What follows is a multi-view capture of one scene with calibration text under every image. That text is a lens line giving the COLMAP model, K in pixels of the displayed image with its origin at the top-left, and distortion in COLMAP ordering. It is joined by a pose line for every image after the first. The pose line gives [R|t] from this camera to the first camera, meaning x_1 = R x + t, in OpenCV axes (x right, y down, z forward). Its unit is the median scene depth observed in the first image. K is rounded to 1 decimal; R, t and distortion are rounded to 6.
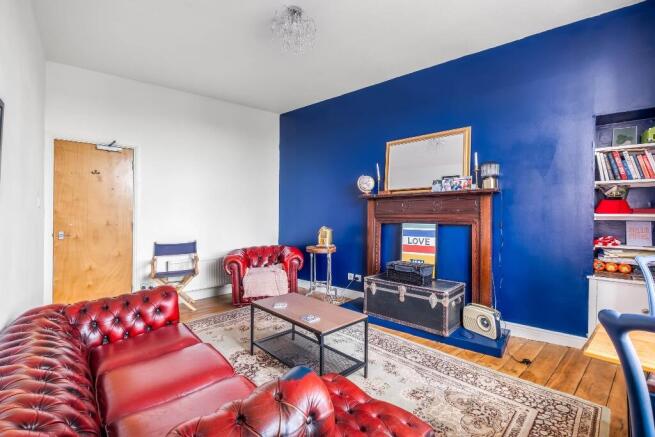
lens RADIAL K [[288.9, 0, 326.2], [0, 288.9, 219.5], [0, 0, 1]] dist [0.000940, -0.003125]
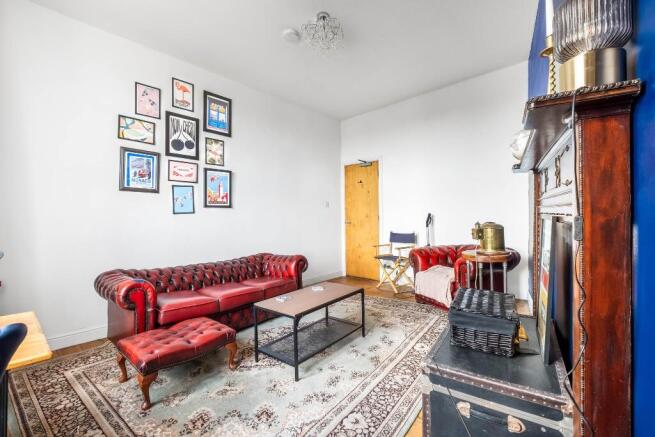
lens RADIAL K [[288.9, 0, 326.0], [0, 288.9, 214.4], [0, 0, 1]] dist [0.000940, -0.003125]
pose [[0.154911, 0.004133, -0.987920, 0.703091], [0.006974, 0.999962, 0.005277, -0.002844], [0.987904, -0.007708, 0.154876, 0.616201]]
